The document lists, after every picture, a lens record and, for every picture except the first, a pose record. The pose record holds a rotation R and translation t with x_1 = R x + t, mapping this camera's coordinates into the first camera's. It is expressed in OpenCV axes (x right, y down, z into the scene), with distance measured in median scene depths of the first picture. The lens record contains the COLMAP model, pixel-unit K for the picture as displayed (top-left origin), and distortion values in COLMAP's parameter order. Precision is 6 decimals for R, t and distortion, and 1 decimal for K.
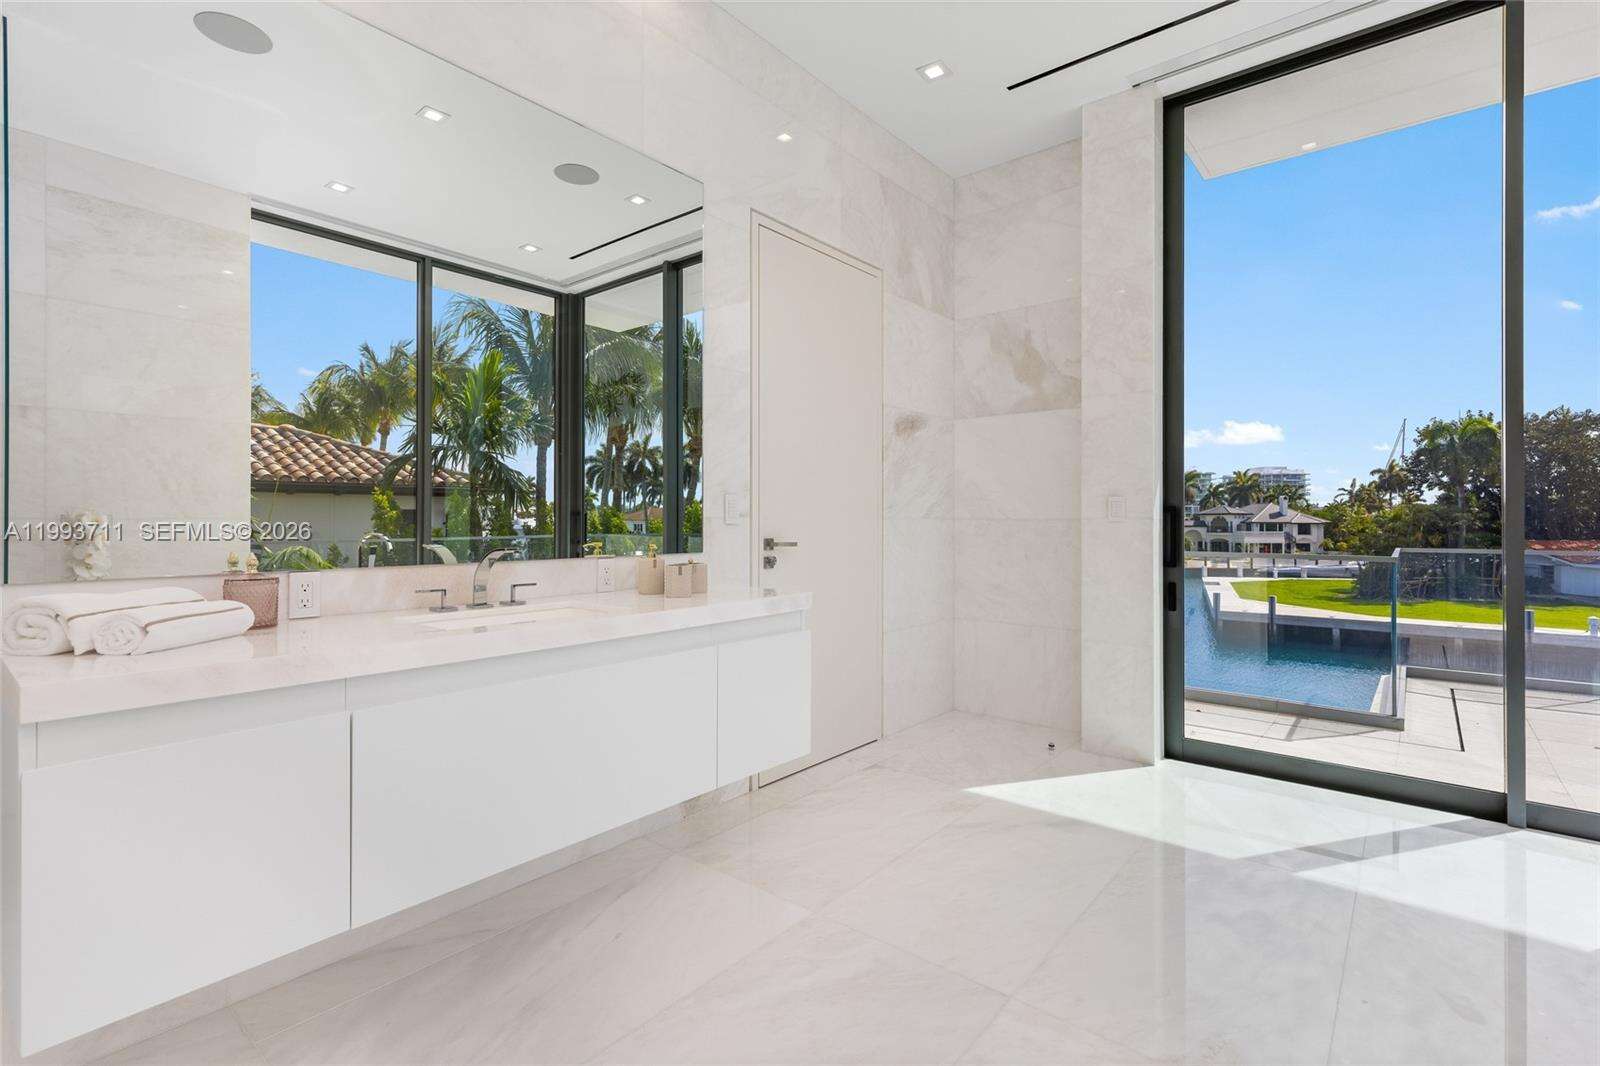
lens RADIAL K [[736.0, 0, 801.8], [0, 736.0, 516.3], [0, 0, 1]] dist [0.002237, 0.000346]
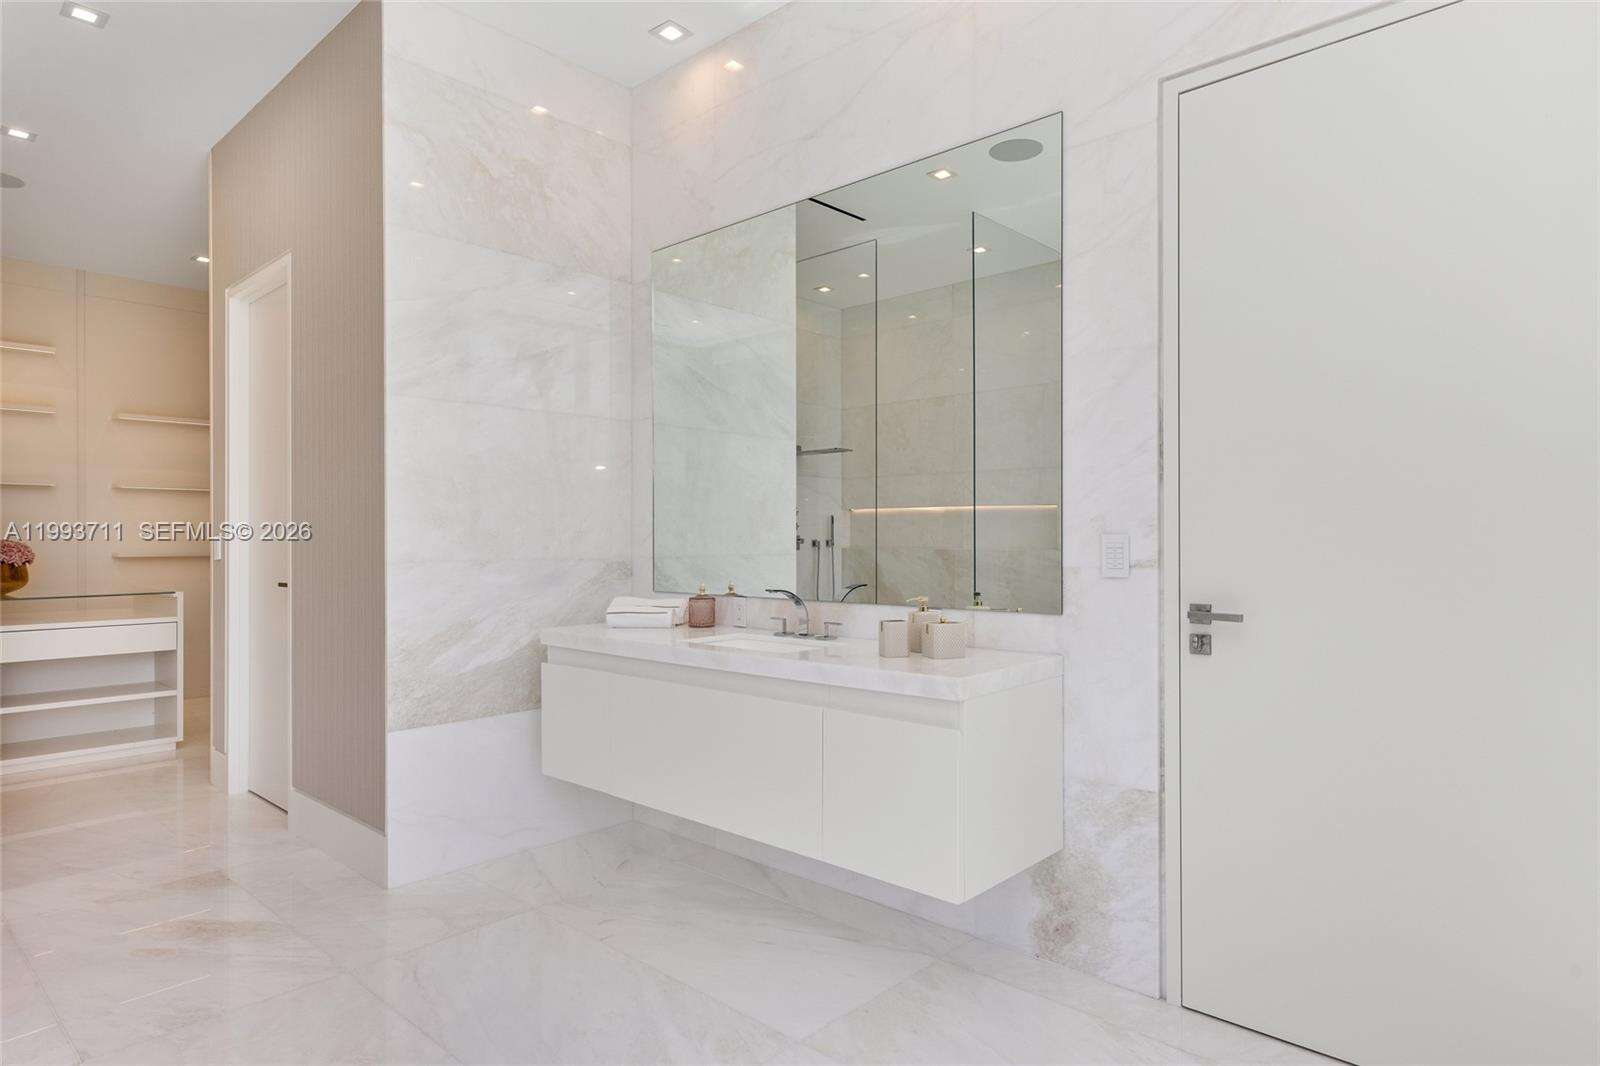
lens RADIAL K [[905.2, 0, 801.9], [0, 905.2, 540.2], [0, 0, 1]] dist [0.002136, 0.000430]
pose [[-0.052840, -0.001942, -0.998601, 0.826984], [0.007215, 0.999971, -0.002326, -0.026257], [0.998577, -0.007328, -0.052824, 0.834524]]
